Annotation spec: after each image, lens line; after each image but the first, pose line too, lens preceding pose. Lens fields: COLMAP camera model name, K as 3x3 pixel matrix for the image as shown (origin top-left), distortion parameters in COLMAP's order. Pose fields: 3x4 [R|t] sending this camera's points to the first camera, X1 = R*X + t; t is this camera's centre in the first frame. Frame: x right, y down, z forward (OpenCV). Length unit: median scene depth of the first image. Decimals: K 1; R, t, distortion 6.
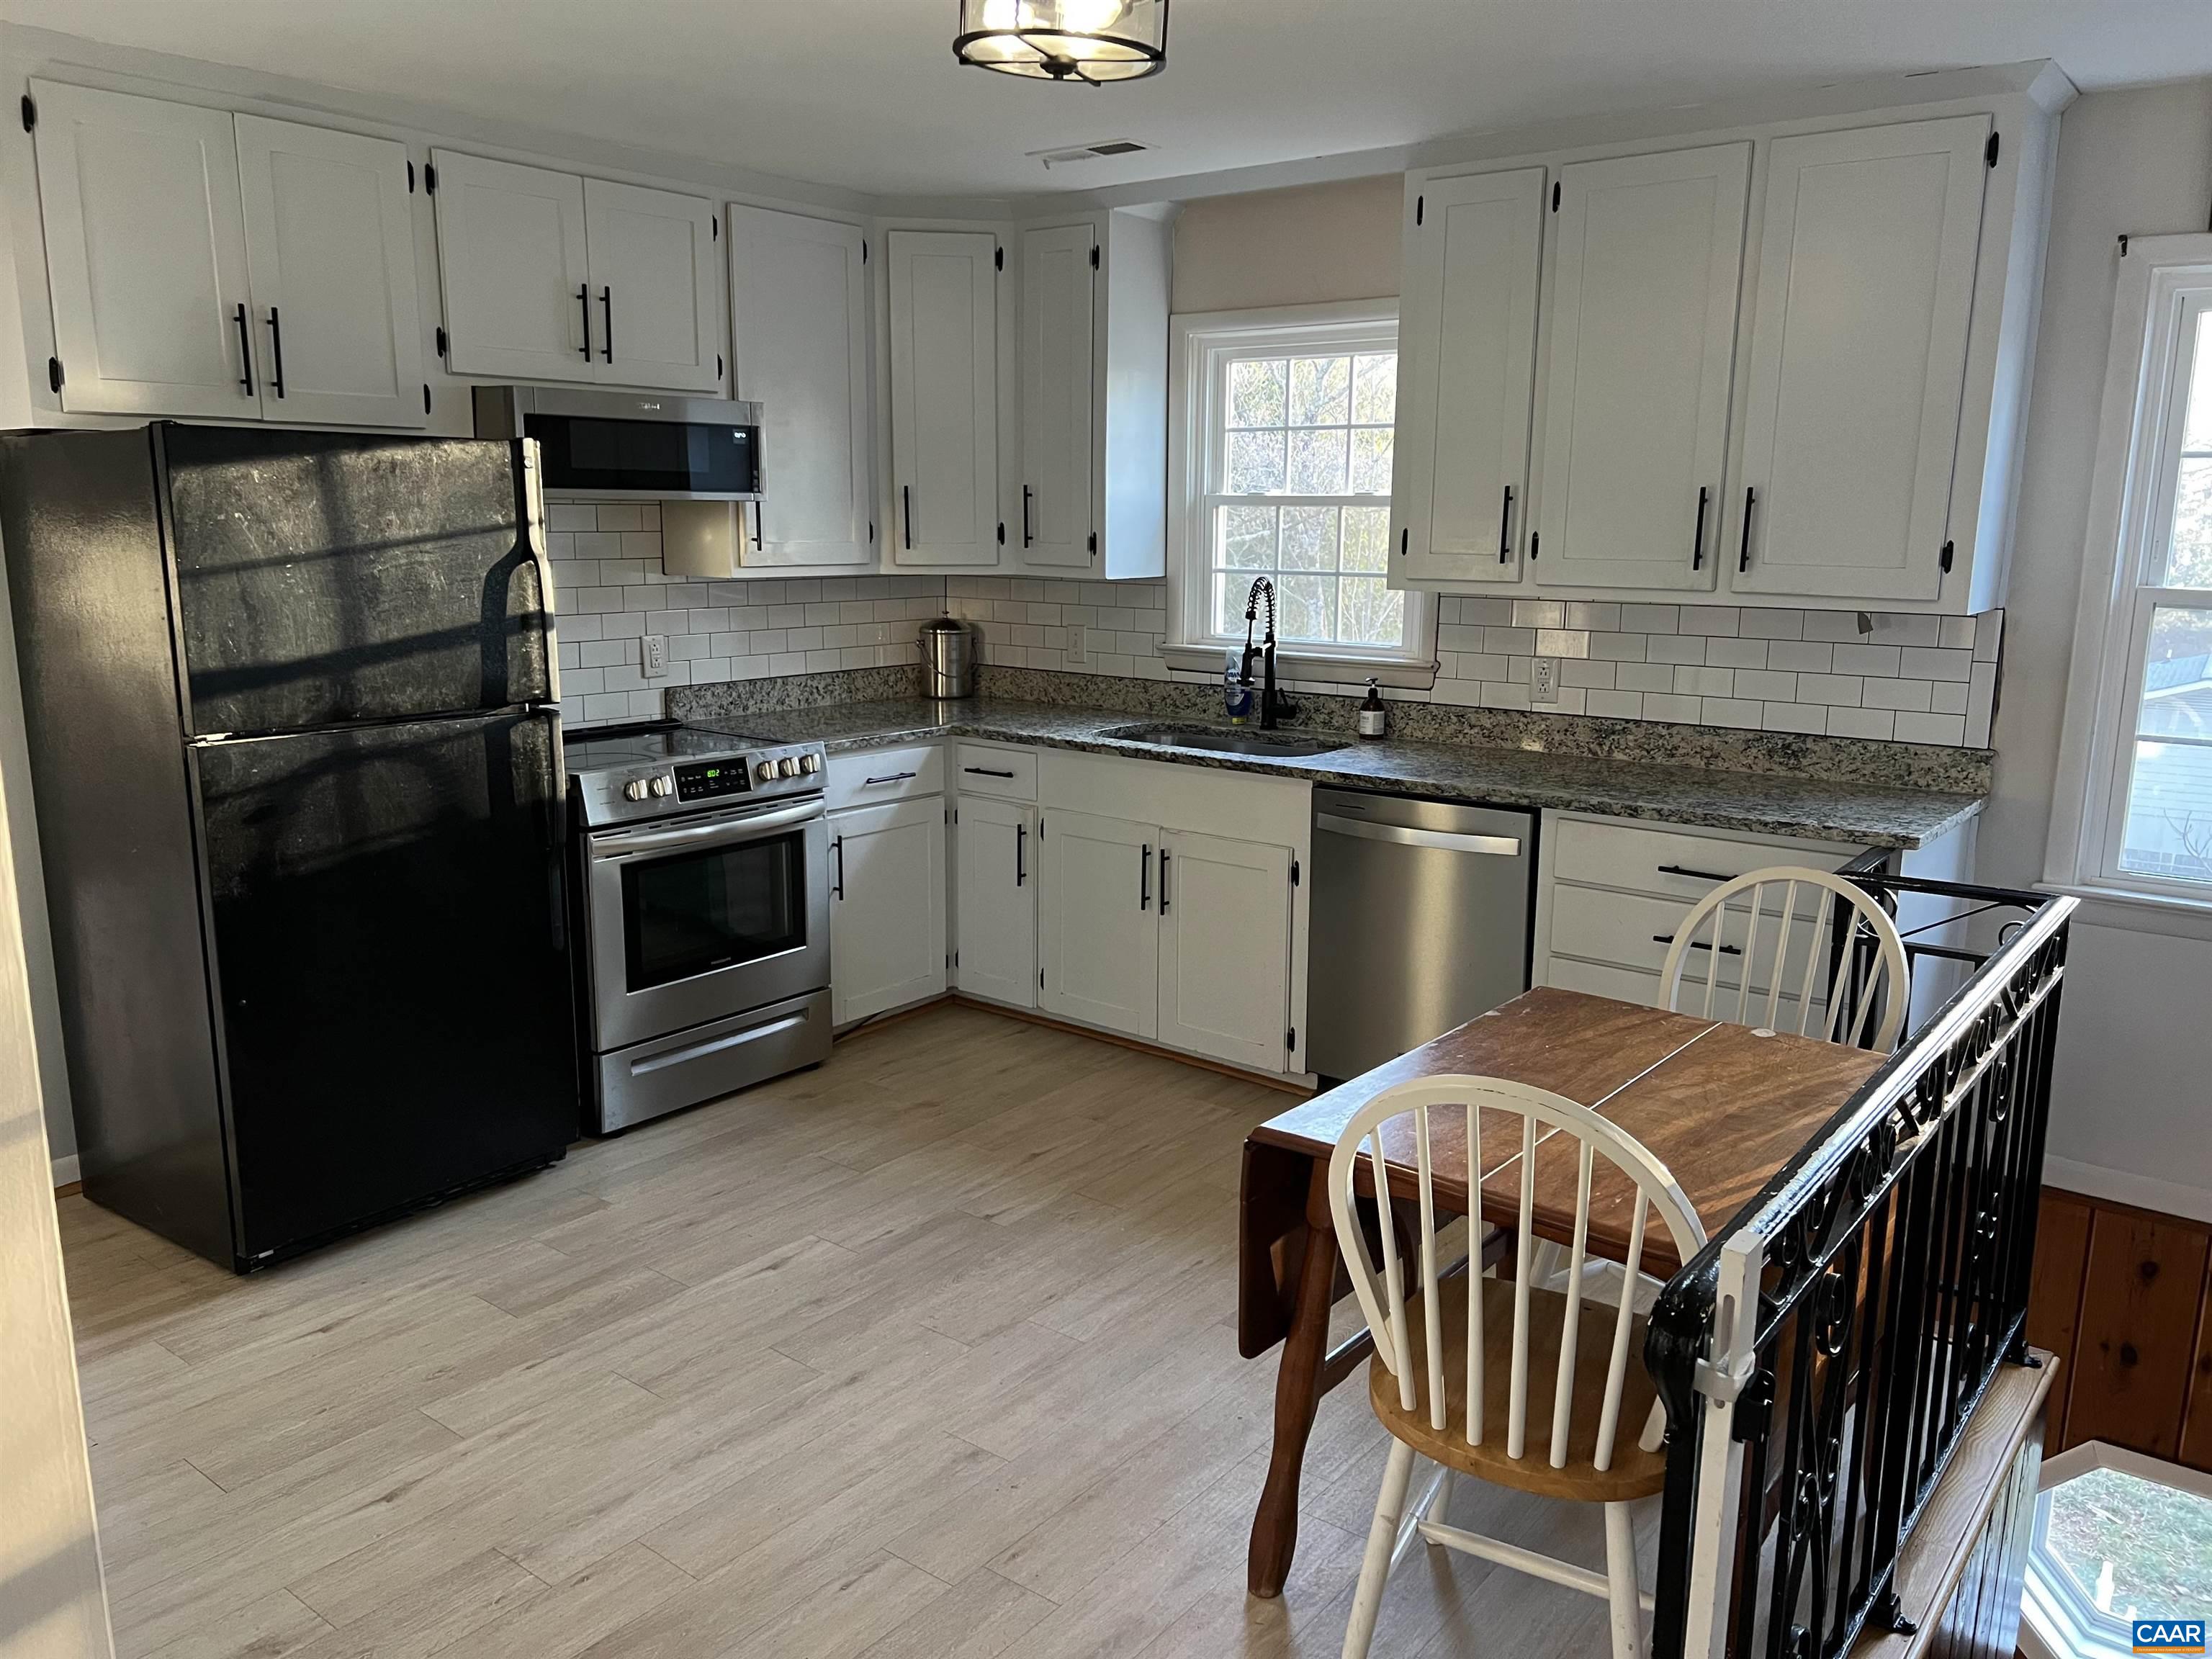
lens RADIAL K [[1658.6, 0, 1109.0], [0, 1658.6, 836.4], [0, 0, 1]] dist [0.029634, -0.050032]
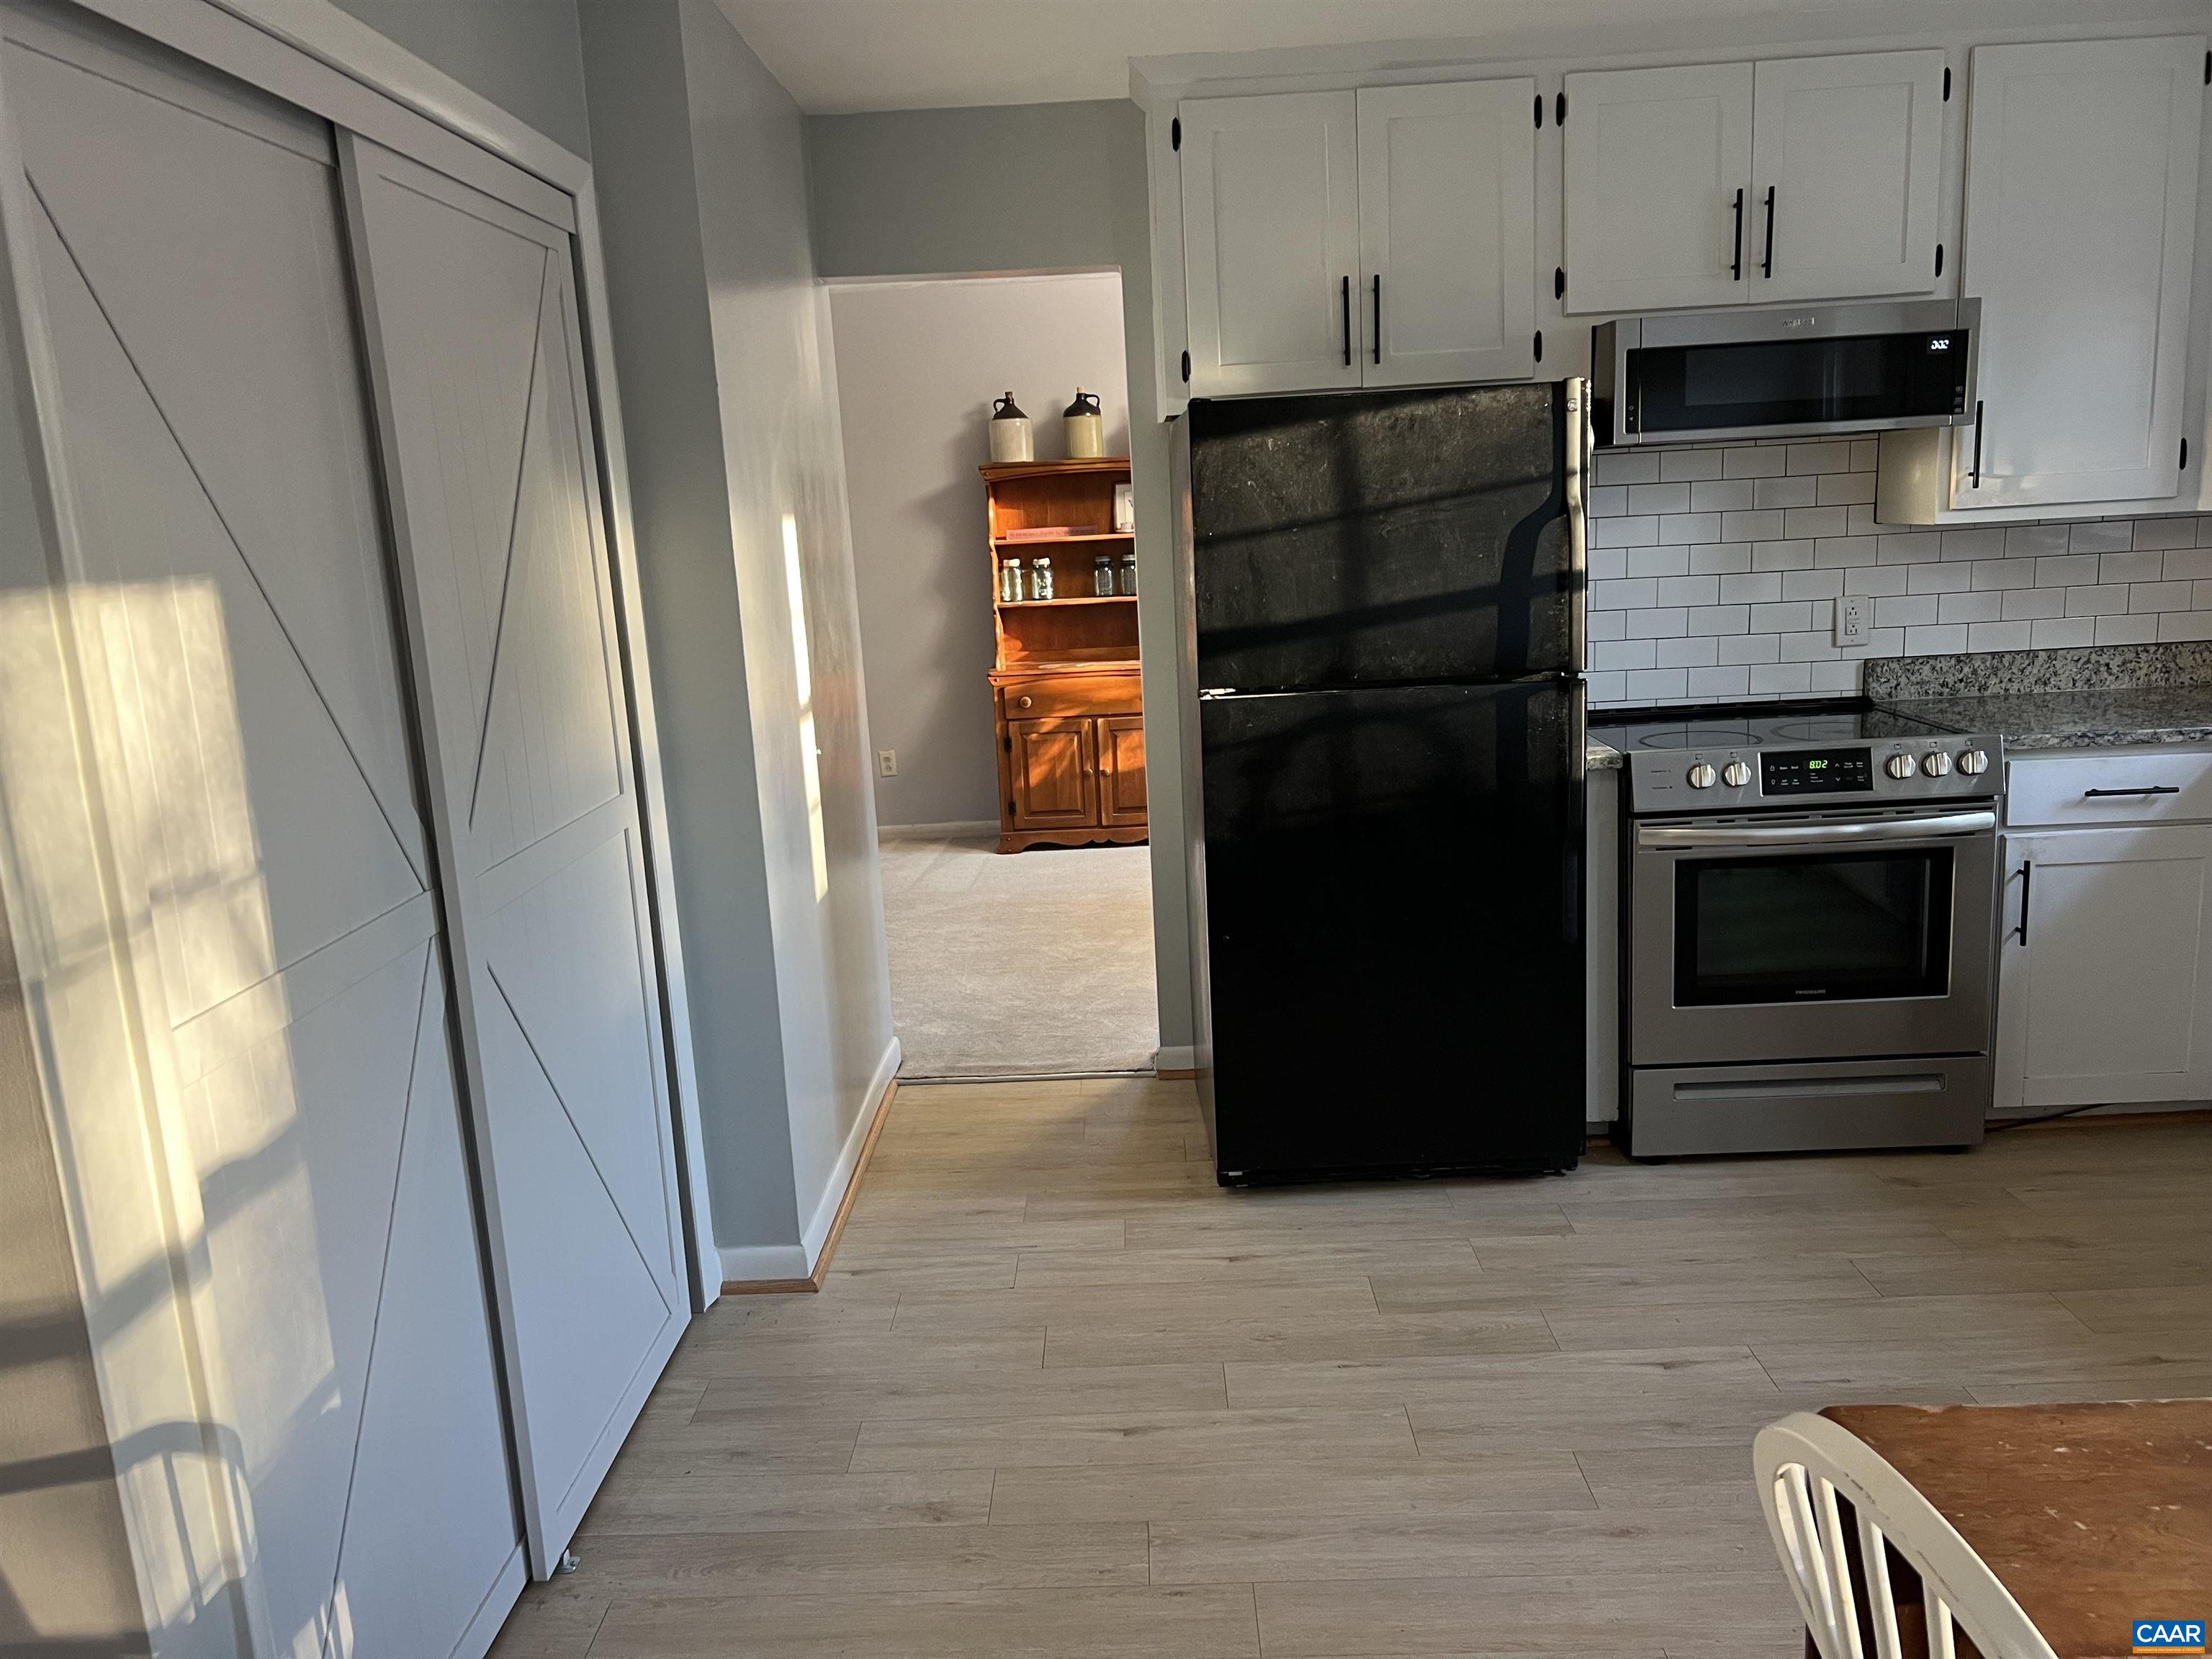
lens RADIAL K [[1658.6, 0, 1100.8], [0, 1658.6, 832.4], [0, 0, 1]] dist [0.029634, -0.050032]
pose [[0.584863, 0.116432, -0.802732, 0.256543], [-0.098553, 0.992513, 0.072154, -0.034171], [0.805123, 0.036911, 0.591958, 0.266429]]
